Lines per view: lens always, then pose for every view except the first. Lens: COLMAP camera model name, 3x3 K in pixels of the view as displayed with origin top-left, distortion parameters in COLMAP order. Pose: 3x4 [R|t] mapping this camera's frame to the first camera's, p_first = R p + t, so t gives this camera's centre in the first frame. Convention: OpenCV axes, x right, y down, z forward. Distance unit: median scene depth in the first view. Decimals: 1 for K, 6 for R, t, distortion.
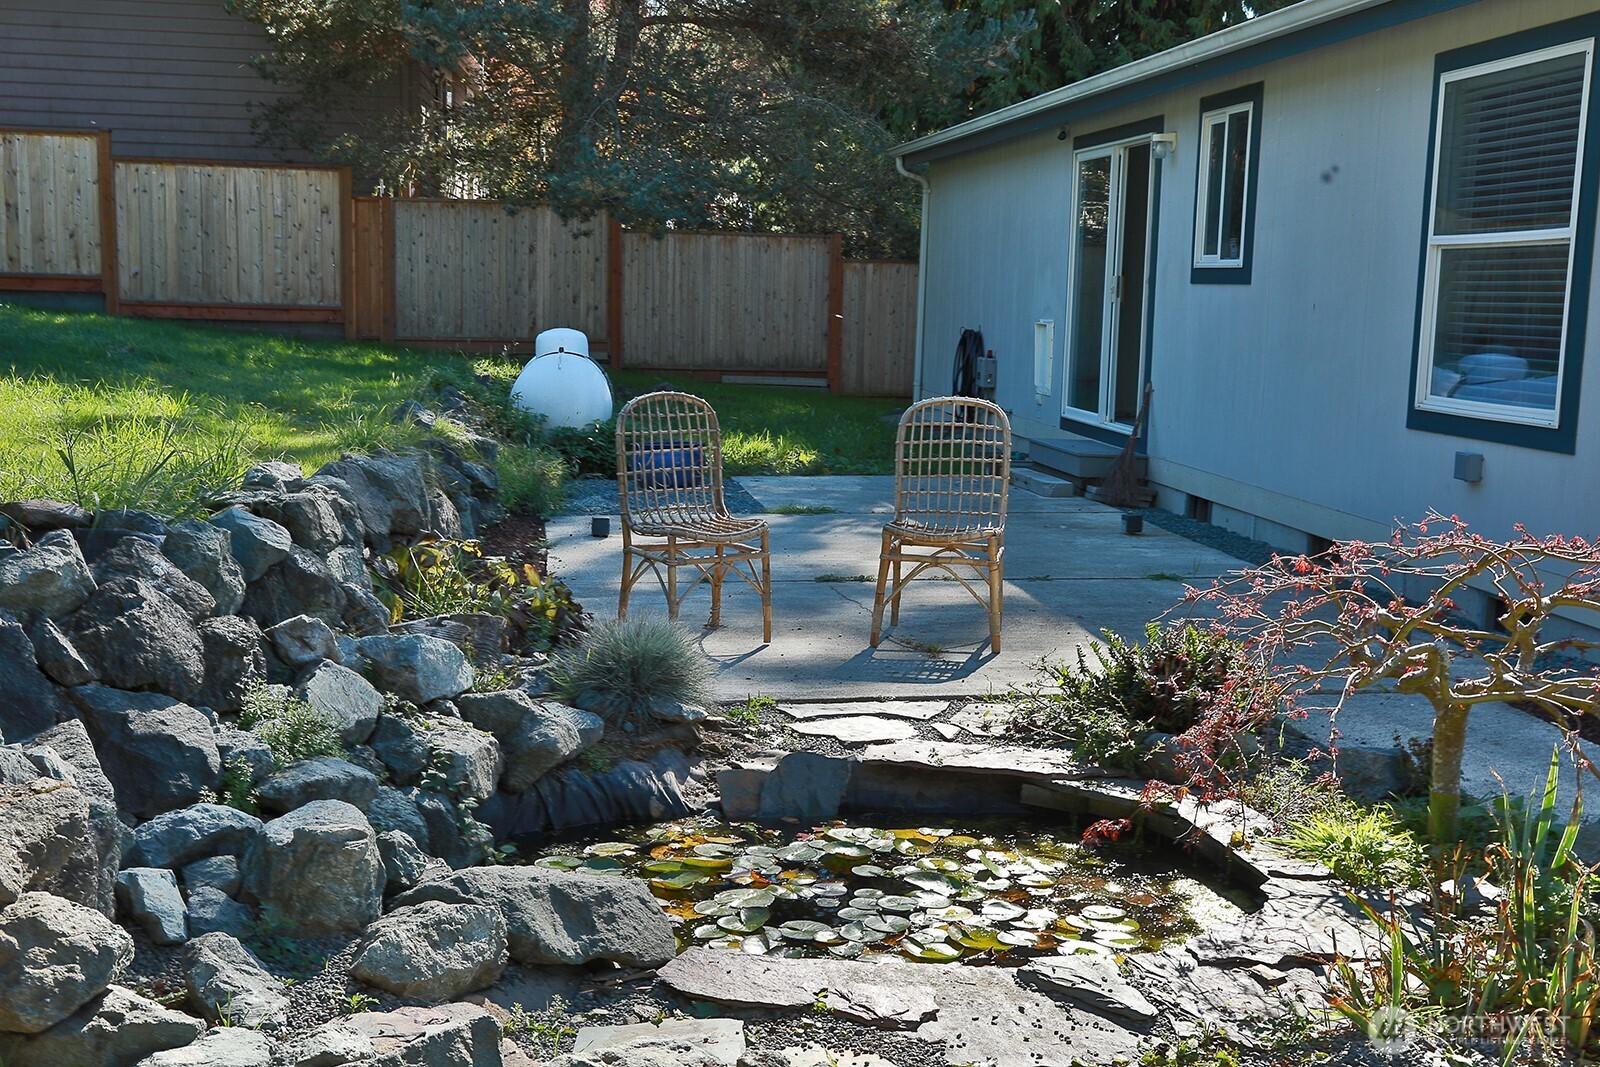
lens RADIAL K [[1822.3, 0, 798.1], [0, 1822.3, 537.1], [0, 0, 1]] dist [0.028816, 0.000000]
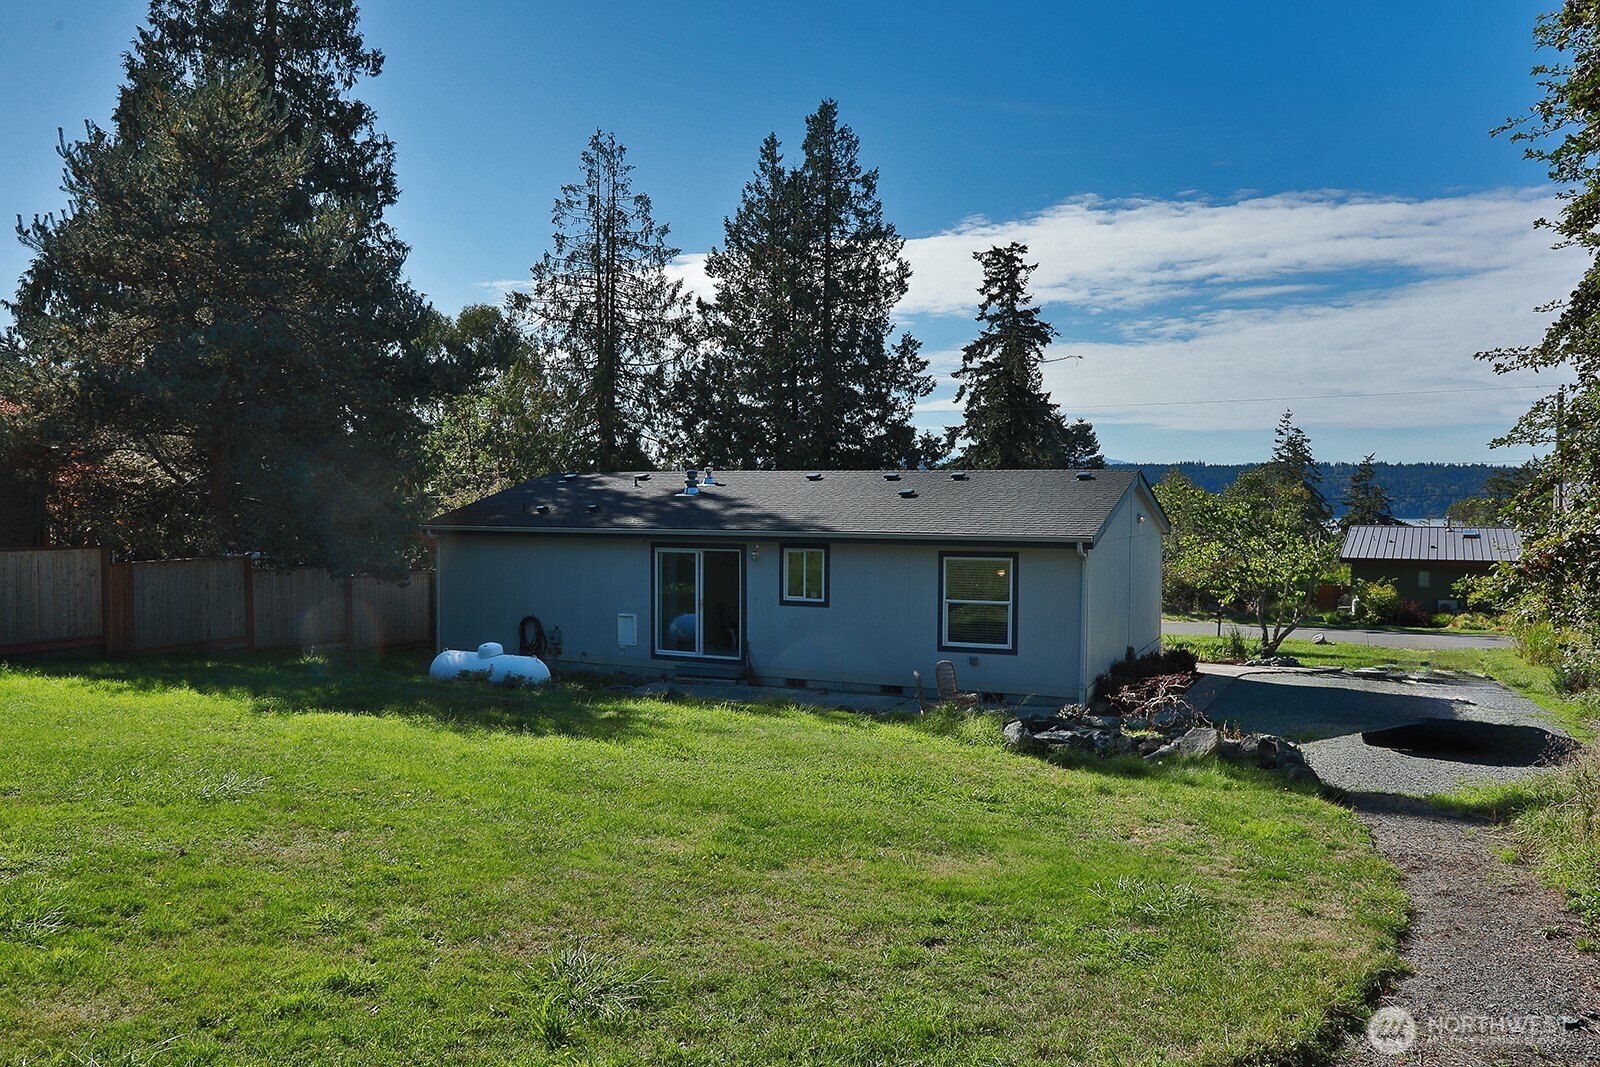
lens RADIAL K [[1195.7, 0, 800.4], [0, 1195.7, 537.6], [0, 0, 1]] dist [-0.087201, 0.010228]
pose [[0.541411, -0.053884, 0.839030, -0.754695], [0.125635, 0.991925, -0.017367, -0.117024], [-0.831318, 0.114814, 0.543808, -0.033994]]
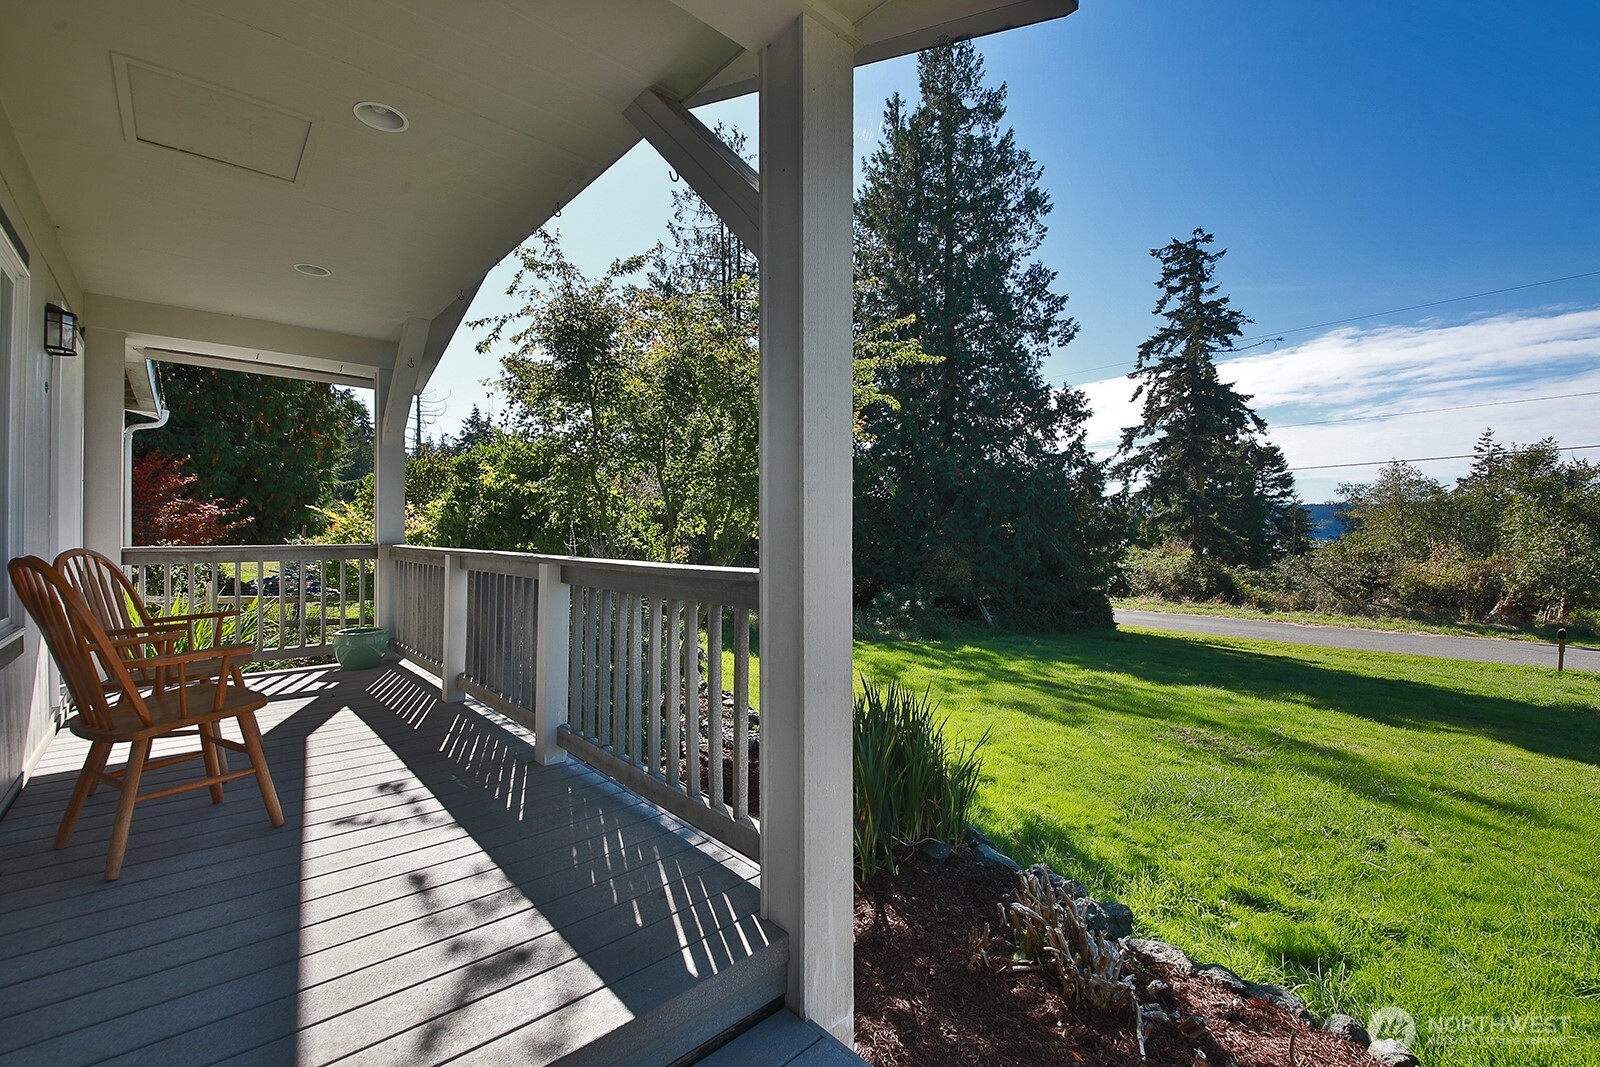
lens RADIAL K [[637.0, 0, 799.5], [0, 637.0, 529.4], [0, 0, 1]] dist [-0.000376, -0.000641]
pose [[0.819741, -0.033303, 0.571766, 0.596910], [0.100695, 0.991138, -0.086637, -0.059537], [-0.563814, 0.128594, 0.815830, 0.525487]]
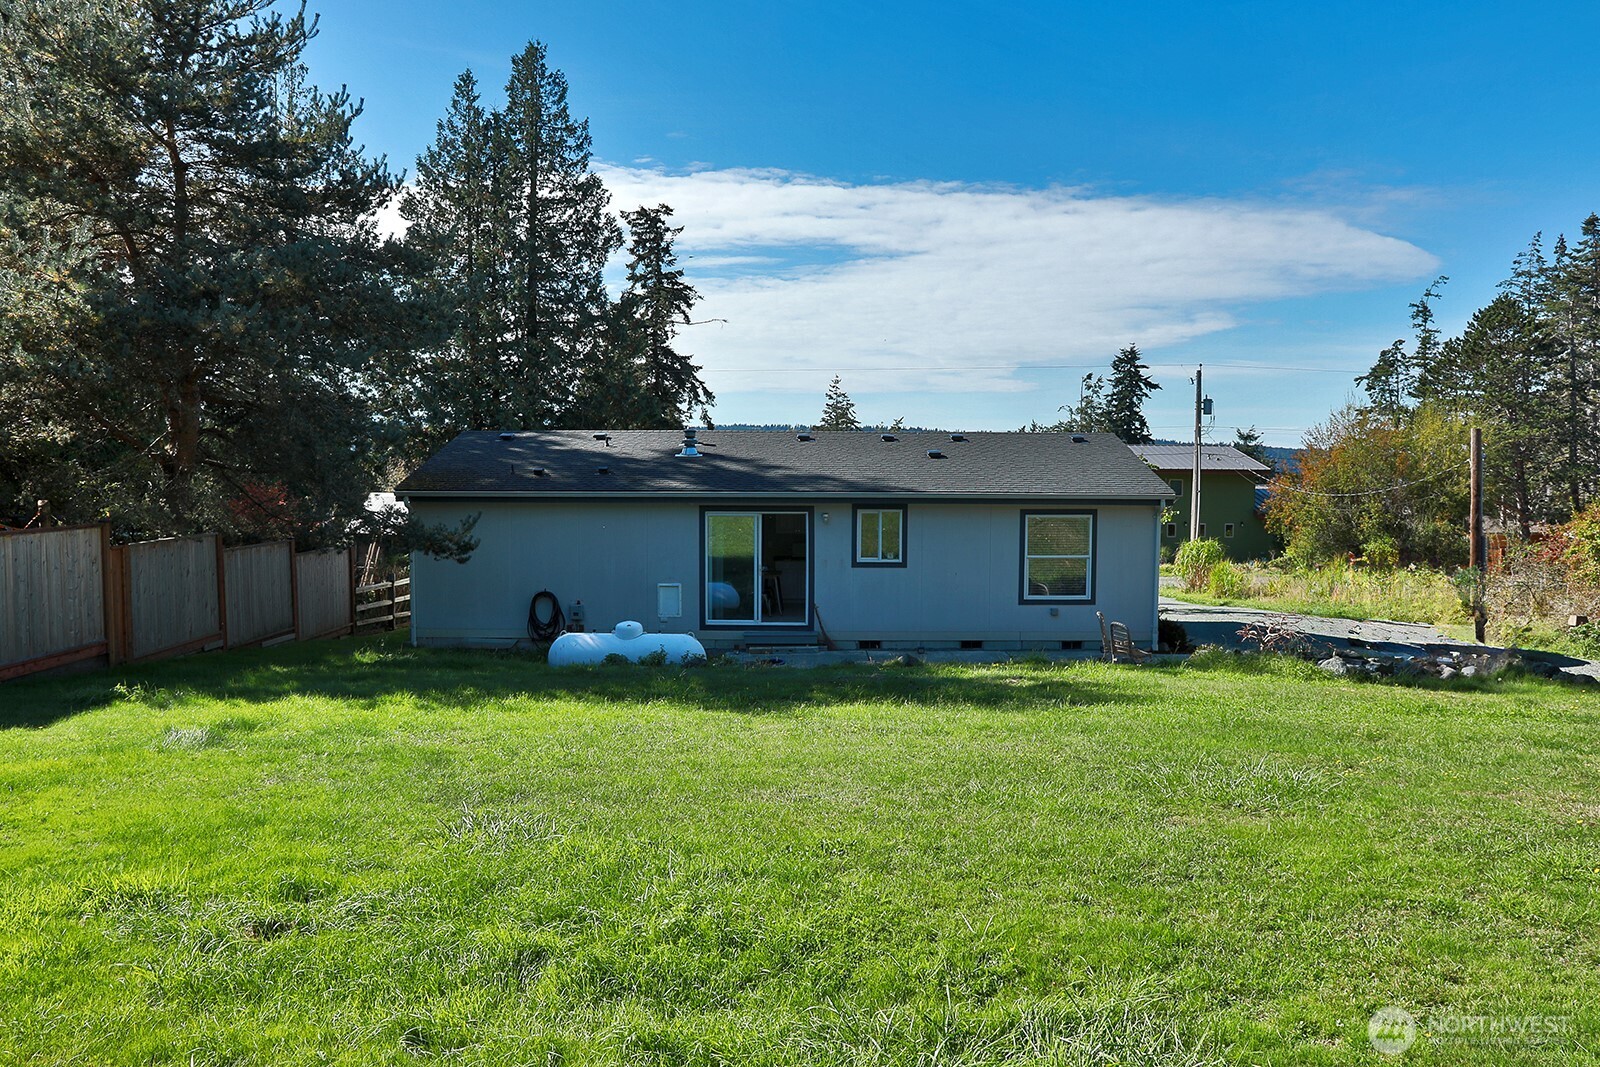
lens RADIAL K [[1195.7, 0, 788.6], [0, 1195.7, 519.8], [0, 0, 1]] dist [-0.087201, 0.010228]
pose [[0.153373, -0.077034, 0.985161, -0.916337], [0.136373, 0.989067, 0.056108, -0.186014], [-0.978713, 0.125744, 0.162202, 0.443642]]
